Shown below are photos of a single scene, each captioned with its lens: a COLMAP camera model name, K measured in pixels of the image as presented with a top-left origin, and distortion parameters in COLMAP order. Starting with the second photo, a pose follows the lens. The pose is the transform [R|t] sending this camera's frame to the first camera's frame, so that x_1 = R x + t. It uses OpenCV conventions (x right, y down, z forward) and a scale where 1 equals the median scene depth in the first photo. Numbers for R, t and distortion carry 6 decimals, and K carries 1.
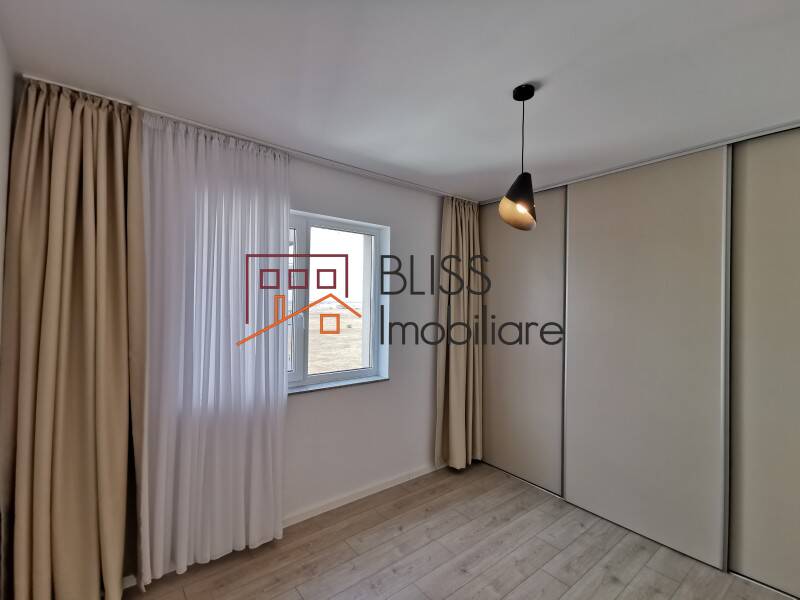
lens RADIAL K [[365.7, 0, 401.8], [0, 365.7, 302.9], [0, 0, 1]] dist [0.009580, 0.000106]
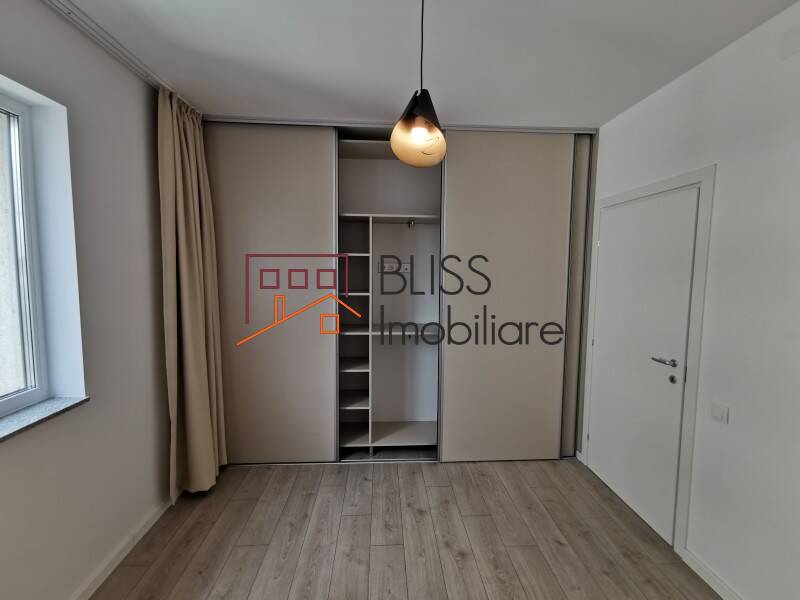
lens RADIAL K [[365.7, 0, 400.7], [0, 365.7, 299.1], [0, 0, 1]] dist [0.009580, 0.000106]
pose [[0.575506, -0.085492, 0.813317, -0.233138], [0.002115, 0.994673, 0.103059, 0.002634], [-0.817795, -0.057591, 0.572621, 0.362062]]
